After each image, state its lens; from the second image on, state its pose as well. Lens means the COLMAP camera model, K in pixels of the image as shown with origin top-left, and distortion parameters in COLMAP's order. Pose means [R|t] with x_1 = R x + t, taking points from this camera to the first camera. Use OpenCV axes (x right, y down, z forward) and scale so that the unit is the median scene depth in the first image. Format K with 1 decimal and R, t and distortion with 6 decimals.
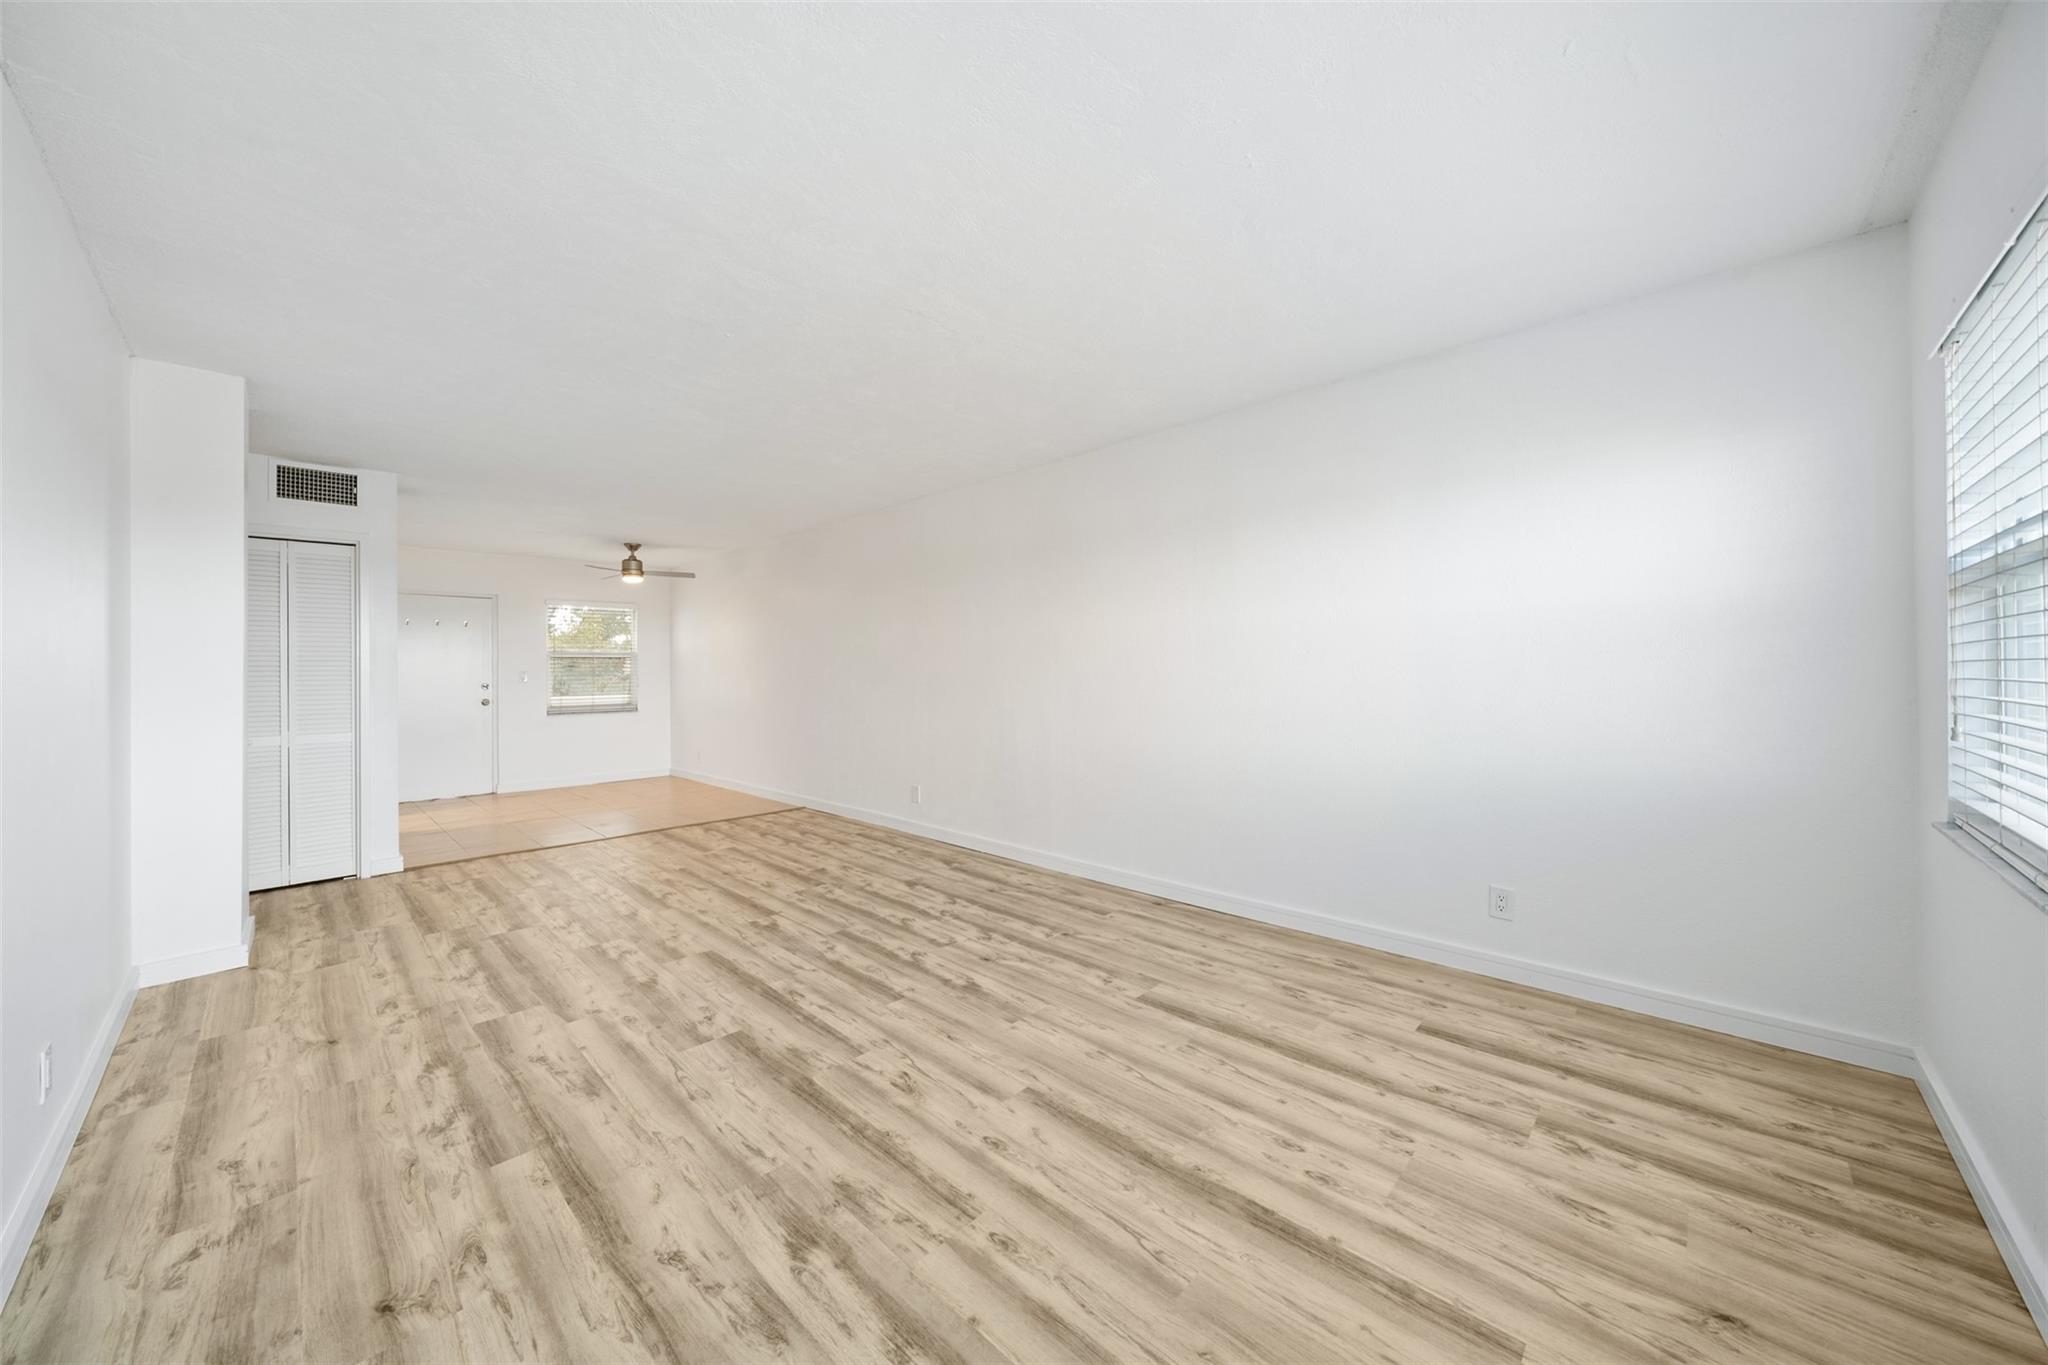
lens RADIAL K [[713.5, 0, 1006.5], [0, 713.5, 671.0], [0, 0, 1]] dist [-0.001960, -0.000028]
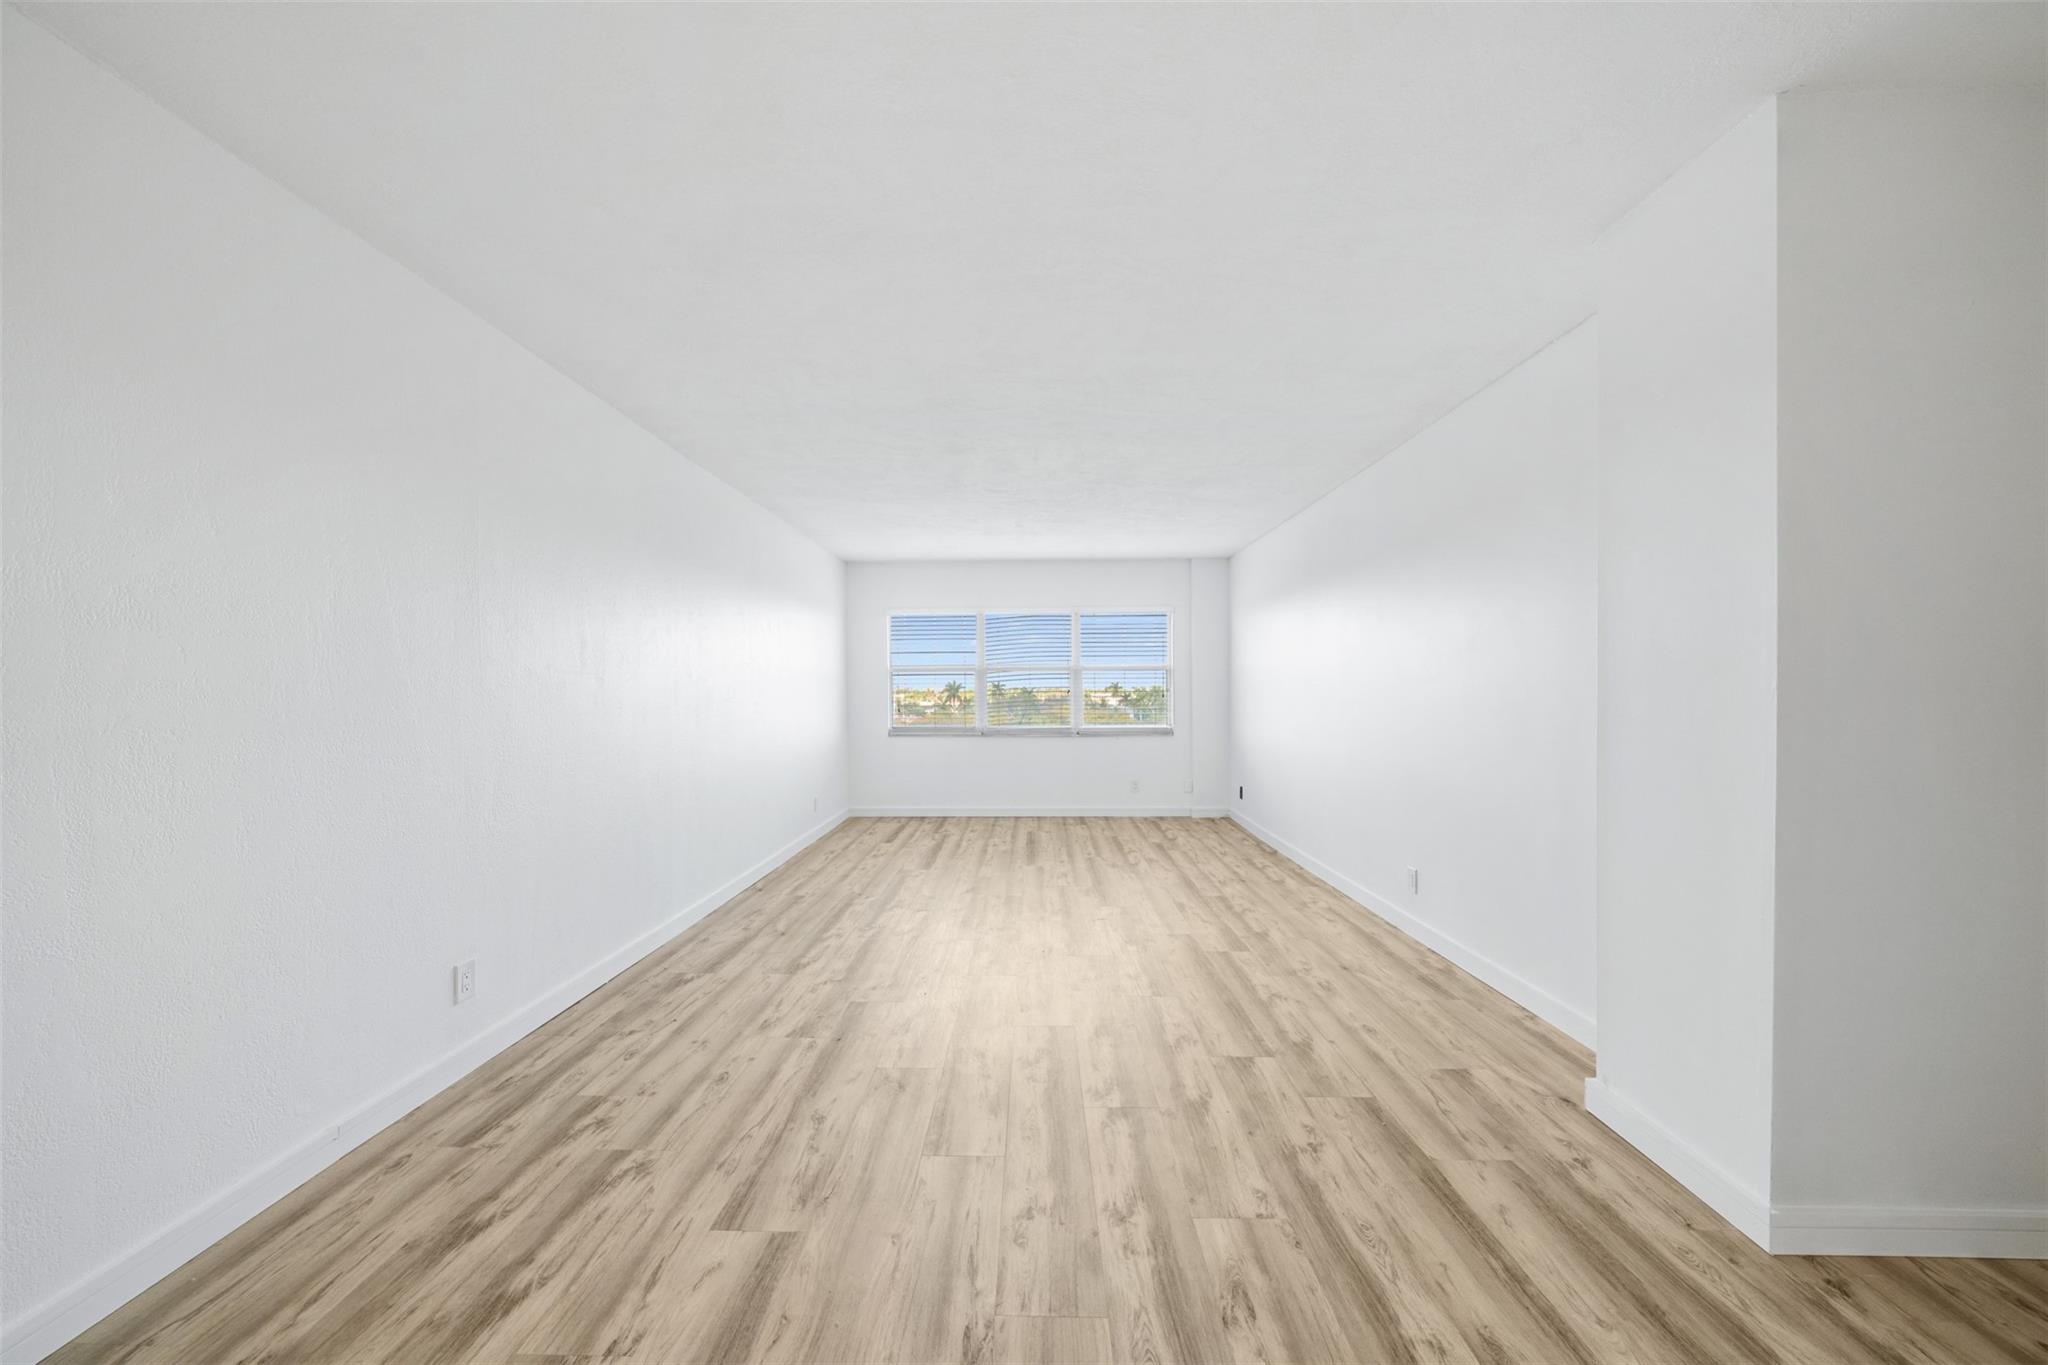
lens RADIAL K [[713.5, 0, 1006.5], [0, 713.5, 671.0], [0, 0, 1]] dist [-0.001960, -0.000028]
pose [[-0.673193, 0.036473, 0.738567, -1.219627], [0.012836, 0.999209, -0.037645, 0.009300], [-0.739356, -0.015862, -0.673128, 1.894255]]
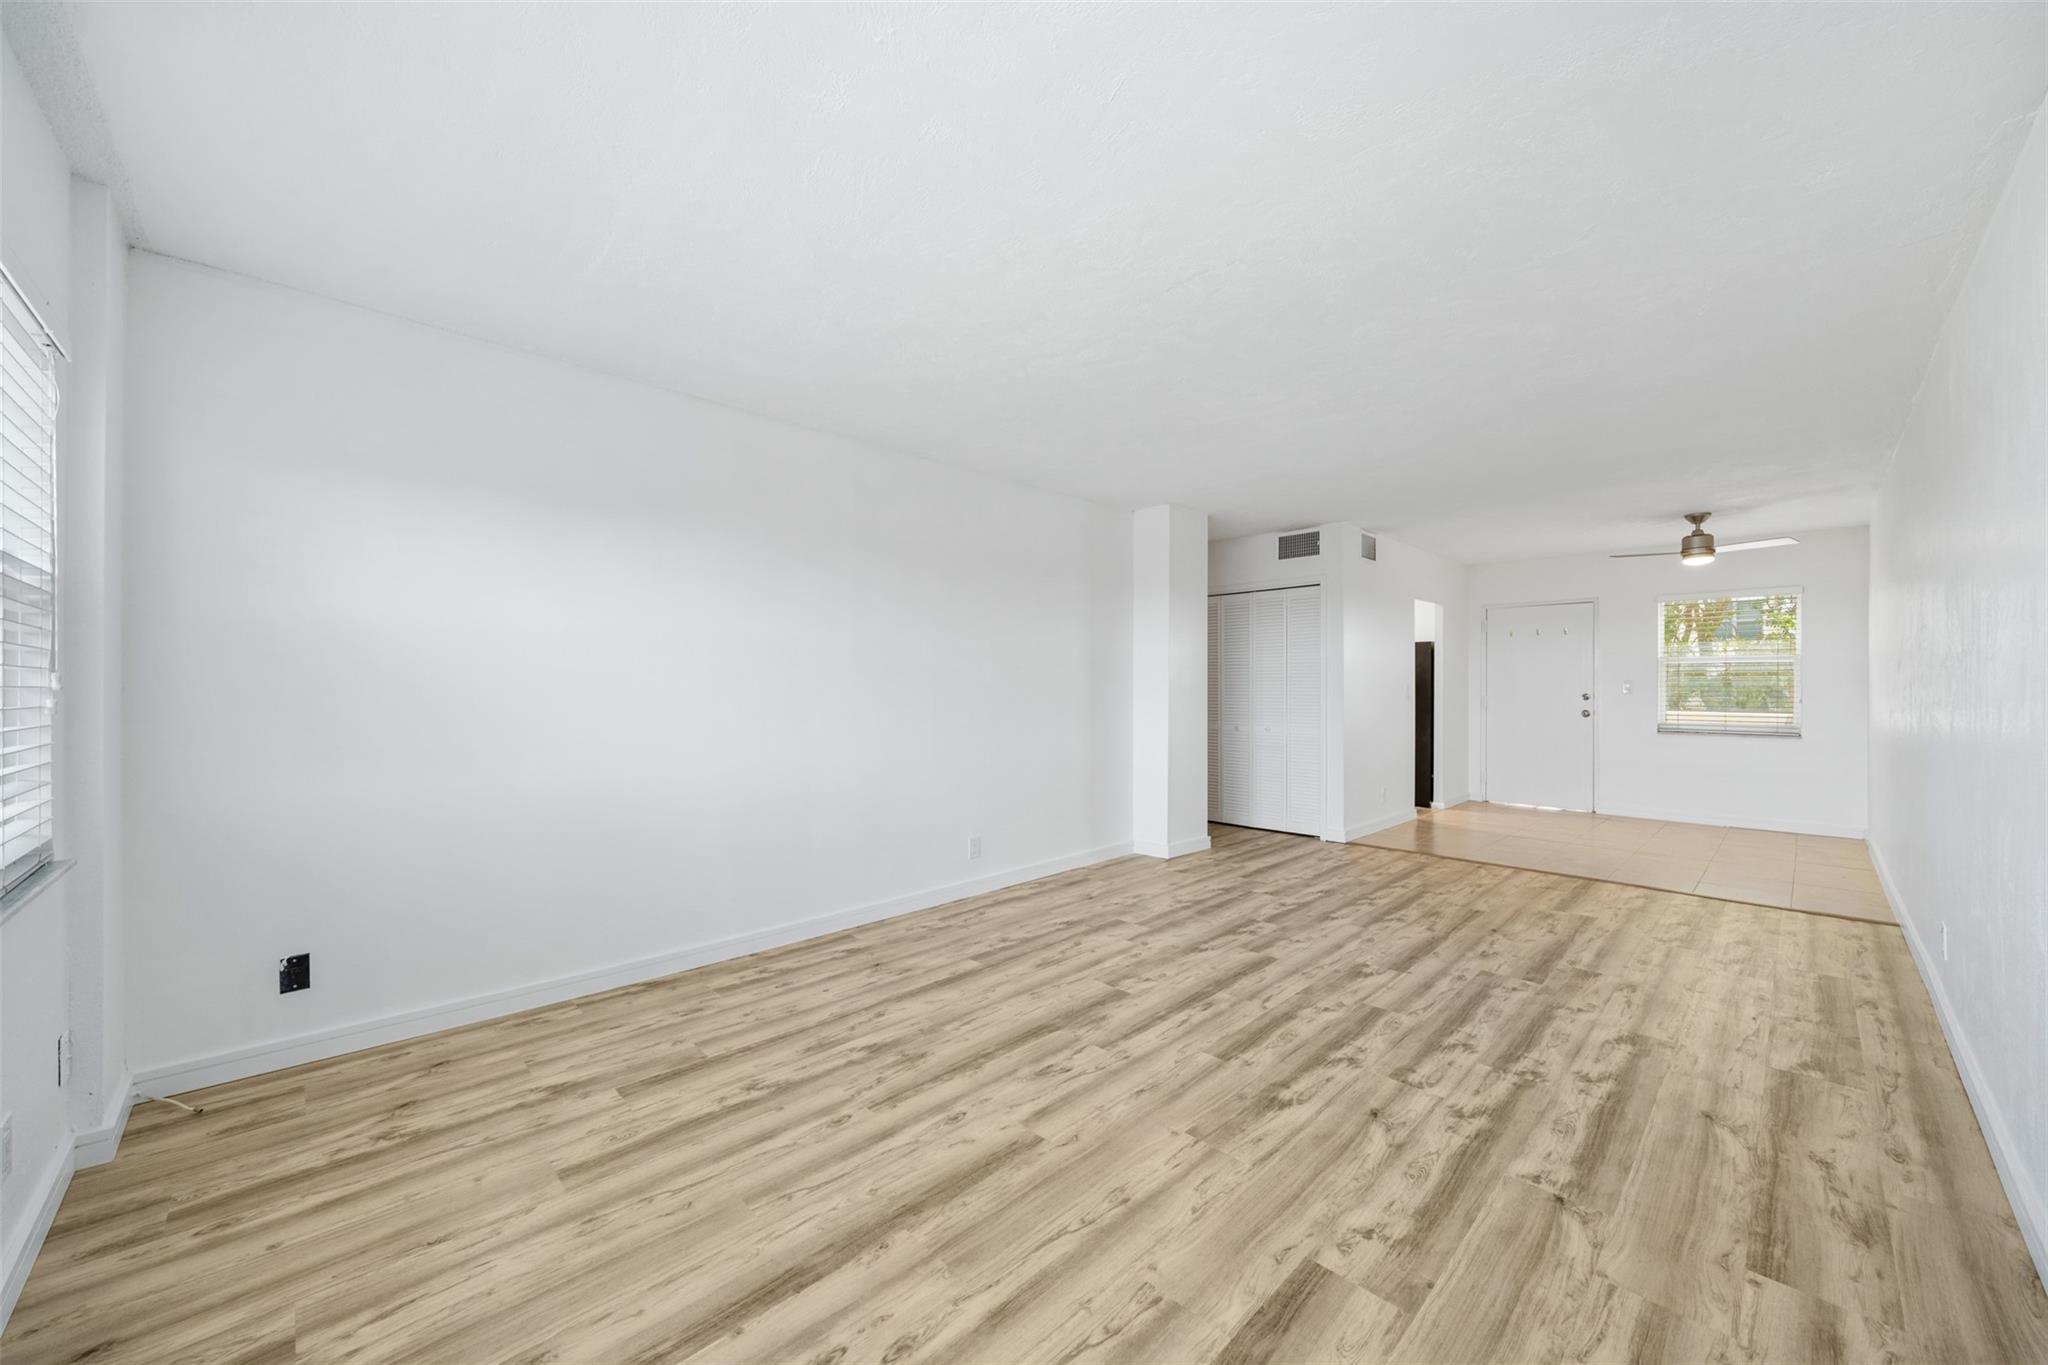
lens RADIAL K [[758.4, 0, 1024.0], [0, 758.4, 682.5], [0, 0, 1]] dist [-0.001415, -0.000092]
pose [[-0.016186, 0.005475, -0.999854, 0.705944], [-0.000063, 0.999985, 0.005477, -0.006888], [0.999869, 0.000152, -0.016185, 0.695951]]
